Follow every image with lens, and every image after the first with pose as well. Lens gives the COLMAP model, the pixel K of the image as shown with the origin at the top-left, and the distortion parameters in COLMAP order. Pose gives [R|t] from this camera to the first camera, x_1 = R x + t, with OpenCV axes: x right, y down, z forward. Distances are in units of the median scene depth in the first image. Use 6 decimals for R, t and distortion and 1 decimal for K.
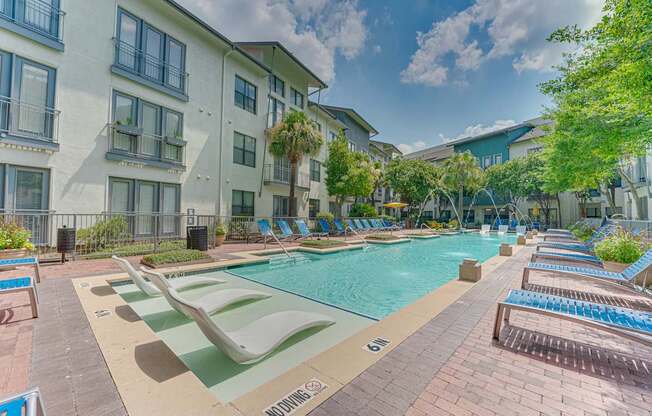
lens RADIAL K [[264.6, 0, 326.0], [0, 264.6, 208.0], [0, 0, 1]] dist [-0.017216, -0.000279]
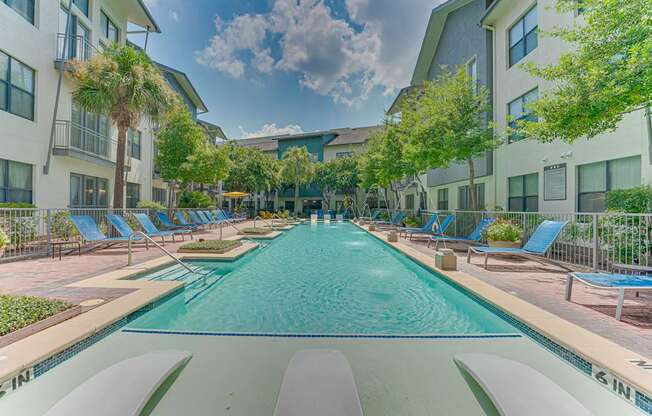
lens RADIAL K [[263.3, 0, 326.0], [0, 263.3, 208.0], [0, 0, 1]] dist [-0.013512, 0.000577]
pose [[0.748069, -0.002663, 0.663616, -0.129813], [-0.023237, 0.999274, 0.030204, 0.000940], [-0.663214, -0.038015, 0.747464, 0.127591]]
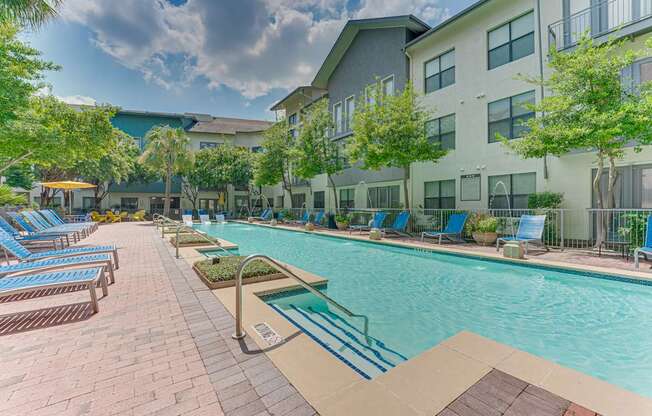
lens RADIAL K [[263.3, 0, 326.0], [0, 263.3, 208.0], [0, 0, 1]] dist [-0.013512, 0.000577]
pose [[0.221394, -0.005489, 0.975169, -0.202215], [-0.036349, 0.999243, 0.013877, 0.012058], [-0.974507, -0.038519, 0.221026, 0.376381]]
